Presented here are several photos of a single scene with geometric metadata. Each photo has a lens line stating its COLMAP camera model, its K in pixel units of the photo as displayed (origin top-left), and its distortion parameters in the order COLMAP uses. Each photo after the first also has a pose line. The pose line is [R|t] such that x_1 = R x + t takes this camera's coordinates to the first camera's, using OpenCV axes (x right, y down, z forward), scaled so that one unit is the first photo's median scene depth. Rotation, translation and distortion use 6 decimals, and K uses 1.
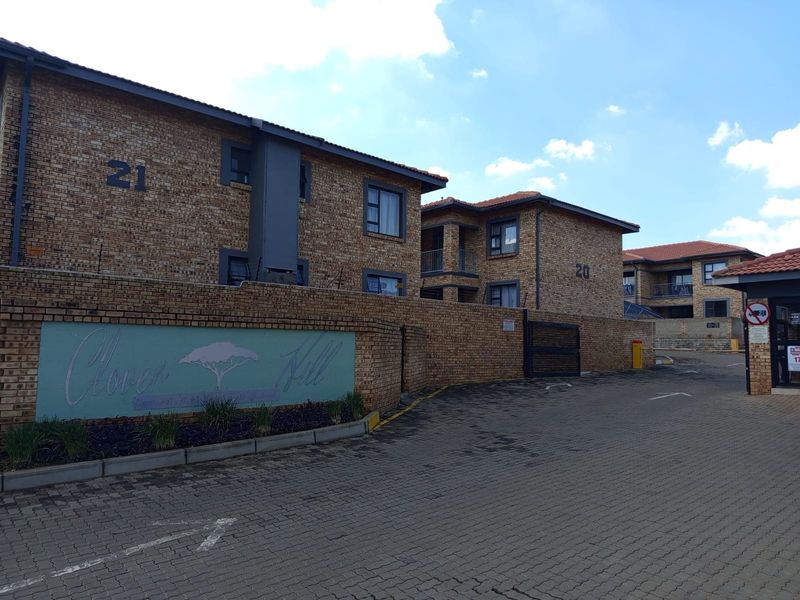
lens RADIAL K [[566.3, 0, 397.6], [0, 566.3, 302.0], [0, 0, 1]] dist [0.034722, -0.045952]
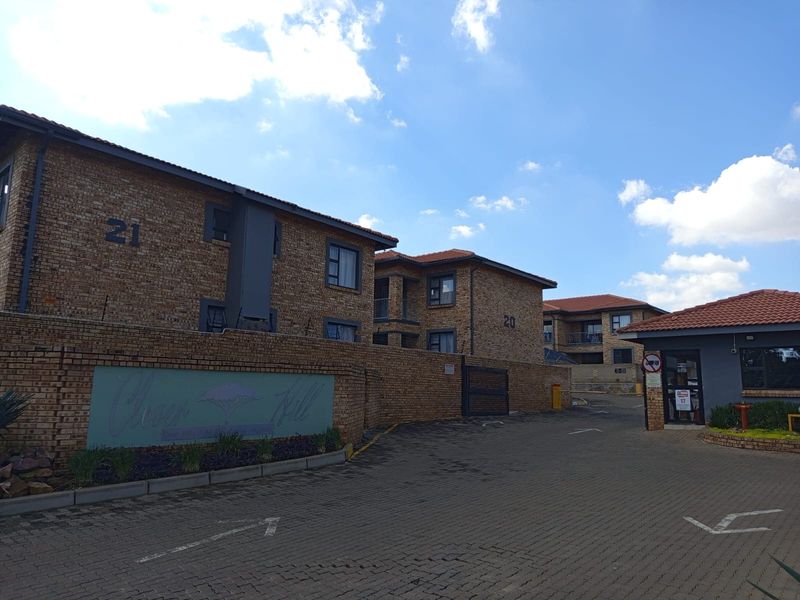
lens RADIAL K [[566.3, 0, 396.2], [0, 566.3, 299.4], [0, 0, 1]] dist [0.034722, -0.045952]
pose [[0.991413, 0.026432, 0.128067, -0.080708], [-0.016561, 0.996852, -0.077541, -0.012555], [-0.129713, 0.074754, 0.988730, -0.160984]]
